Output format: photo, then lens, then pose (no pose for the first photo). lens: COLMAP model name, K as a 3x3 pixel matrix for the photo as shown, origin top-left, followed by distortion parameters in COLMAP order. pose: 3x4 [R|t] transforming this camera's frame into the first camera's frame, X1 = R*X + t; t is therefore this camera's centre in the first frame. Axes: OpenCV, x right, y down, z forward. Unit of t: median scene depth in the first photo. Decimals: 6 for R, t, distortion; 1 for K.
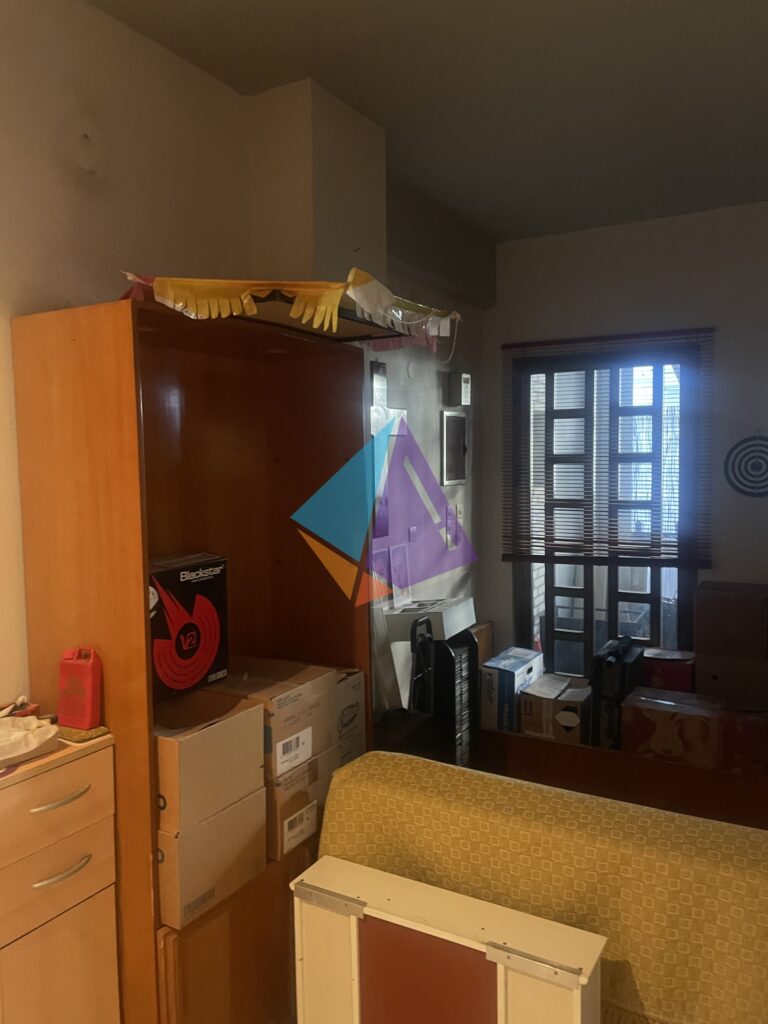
lens RADIAL K [[777.9, 0, 388.0], [0, 777.9, 510.4], [0, 0, 1]] dist [0.105679, -0.148578]
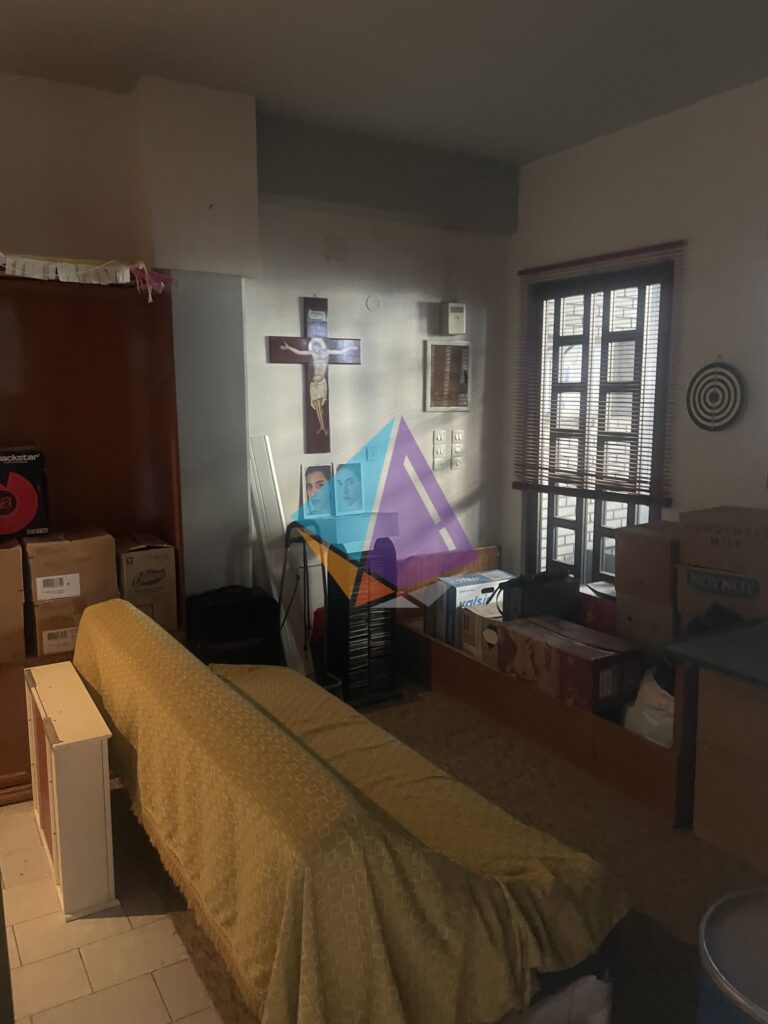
lens RADIAL K [[777.9, 0, 388.0], [0, 777.9, 510.4], [0, 0, 1]] dist [0.105679, -0.148578]
pose [[0.871913, 0.086466, -0.481966, 0.564114], [-0.045412, 0.994323, 0.096230, 0.002613], [0.487550, -0.062017, 0.870890, 0.031625]]
